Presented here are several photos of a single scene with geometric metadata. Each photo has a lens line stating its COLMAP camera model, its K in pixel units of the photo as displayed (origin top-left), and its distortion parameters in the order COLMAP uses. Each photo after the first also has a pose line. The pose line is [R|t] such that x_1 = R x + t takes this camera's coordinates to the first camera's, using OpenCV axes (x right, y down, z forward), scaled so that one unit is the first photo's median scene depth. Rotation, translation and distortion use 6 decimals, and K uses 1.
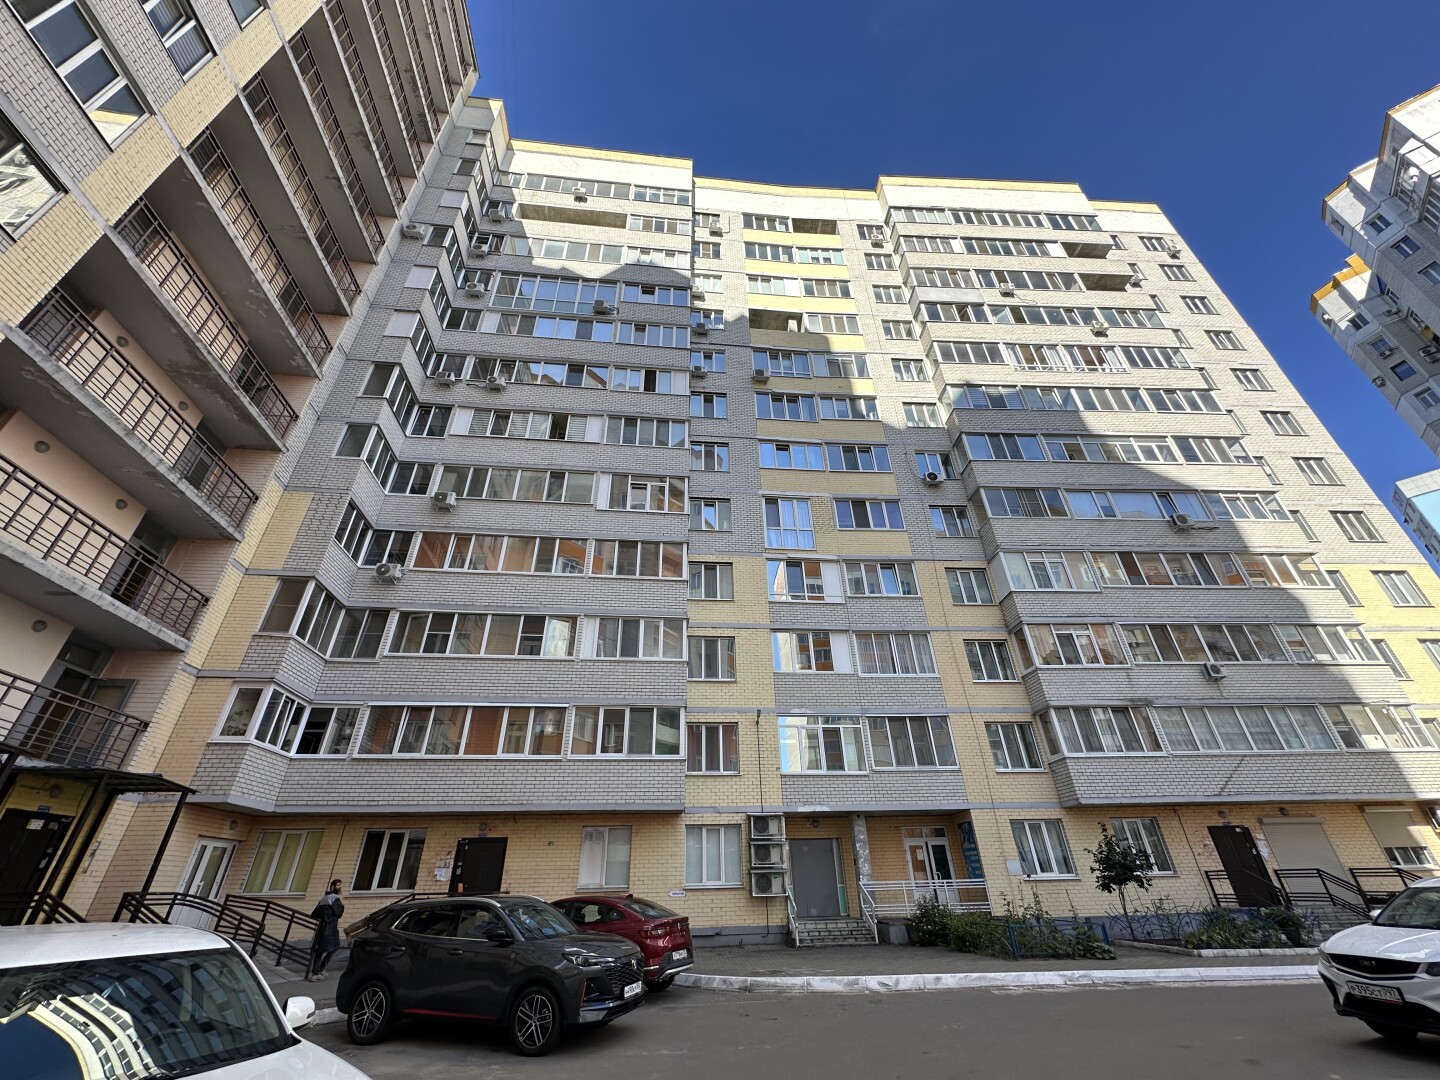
lens RADIAL K [[576.3, 0, 720.0], [0, 576.3, 540.0], [0, 0, 1]] dist [-0.001488, 0.000376]
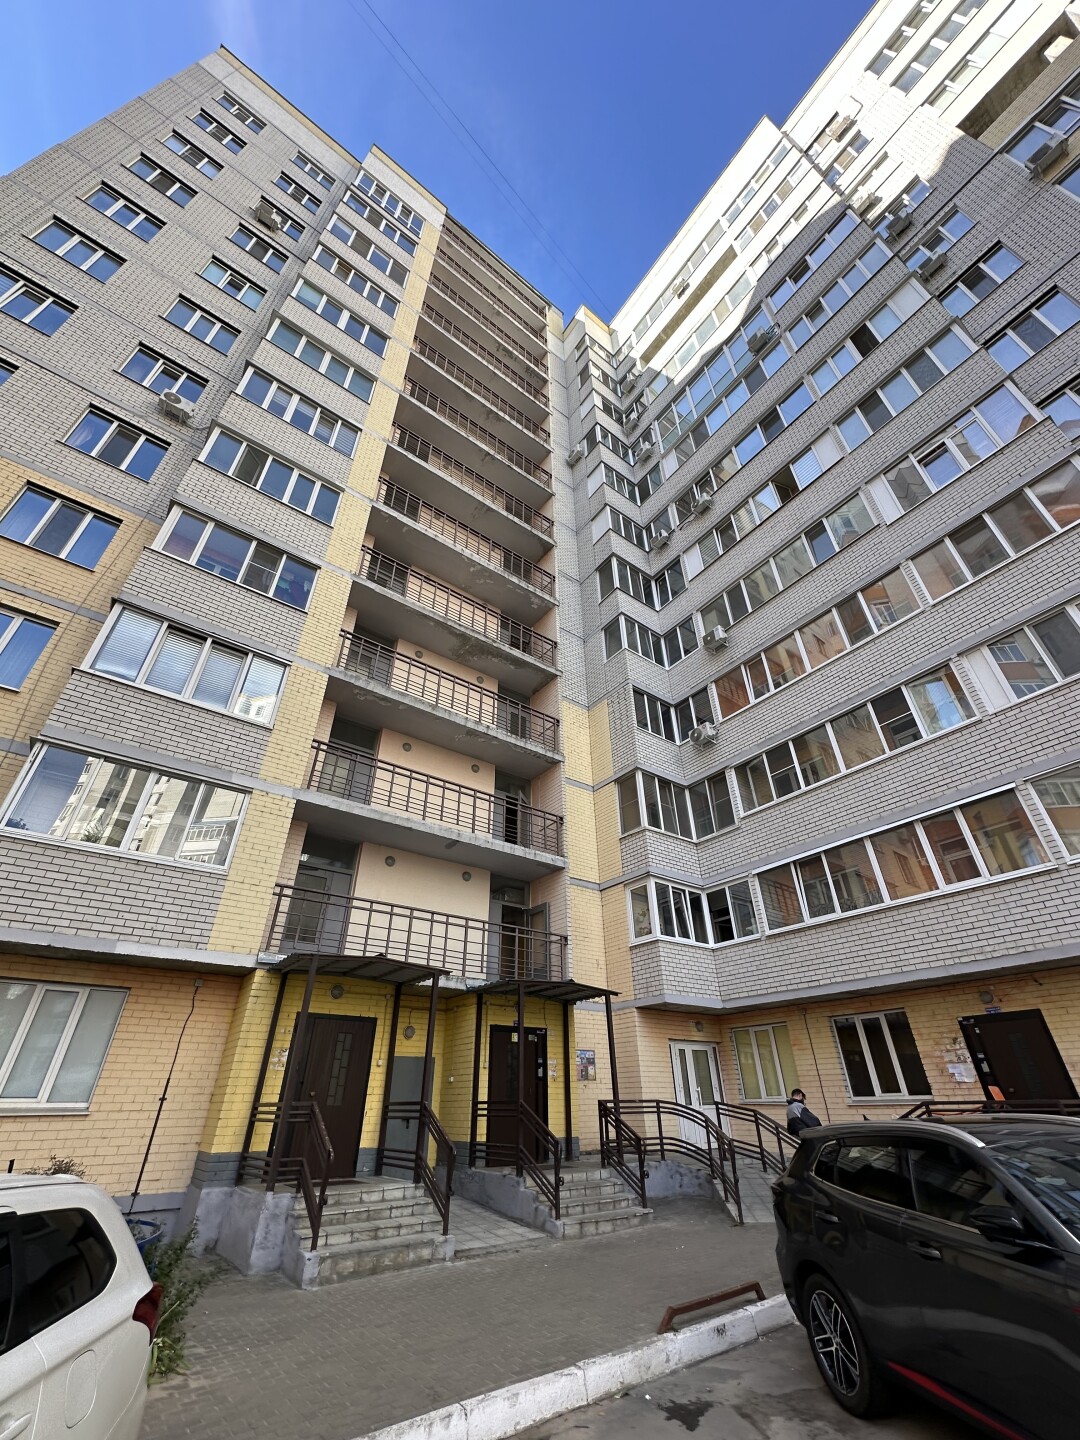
lens RADIAL K [[576.3, 0, 540.0], [0, 576.3, 720.0], [0, 0, 1]] dist [-0.001488, 0.000376]
pose [[0.498991, -0.472086, -0.726734, -0.042389], [0.452143, 0.857234, -0.246407, 0.158749], [0.739307, -0.205633, 0.641203, 0.269405]]
